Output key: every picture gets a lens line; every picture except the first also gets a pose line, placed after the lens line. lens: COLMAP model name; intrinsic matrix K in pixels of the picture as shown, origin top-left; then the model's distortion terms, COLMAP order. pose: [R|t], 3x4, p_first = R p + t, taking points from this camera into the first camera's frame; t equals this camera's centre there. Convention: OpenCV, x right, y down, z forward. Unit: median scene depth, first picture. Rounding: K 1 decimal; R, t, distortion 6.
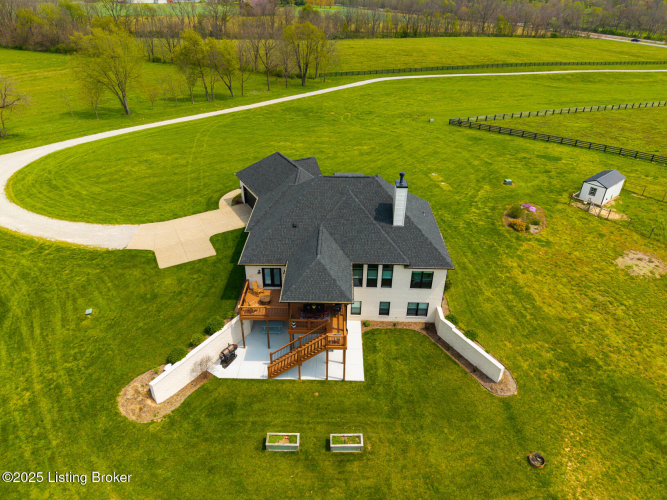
lens RADIAL K [[446.6, 0, 333.5], [0, 446.6, 250.0], [0, 0, 1]] dist [0.048292, -0.064199]
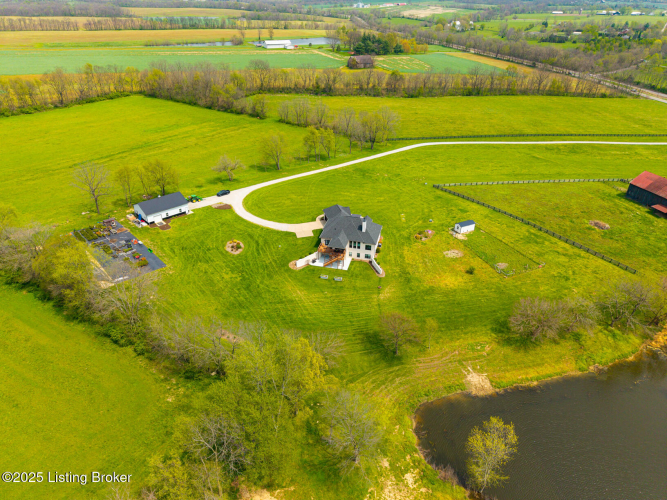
lens RADIAL K [[446.6, 0, 333.5], [0, 446.6, 250.0], [0, 0, 1]] dist [0.048292, -0.064199]
pose [[0.974463, 0.109073, -0.196277, 0.525421], [-0.112052, 0.993694, -0.004106, 0.110630], [0.194591, 0.025995, 0.980540, -2.139302]]
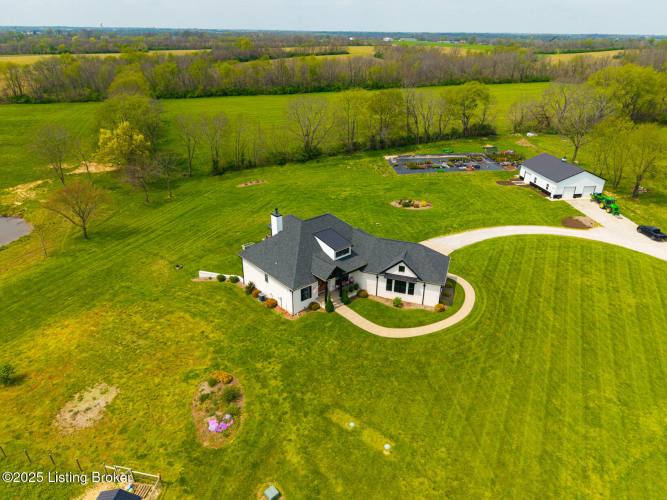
lens RADIAL K [[446.6, 0, 333.5], [0, 446.6, 250.0], [0, 0, 1]] dist [0.048292, -0.064199]
pose [[-0.741647, 0.272481, -0.612955, 0.836946], [-0.366888, 0.600210, 0.710733, -1.060057], [0.561563, 0.751999, -0.345174, 1.443096]]
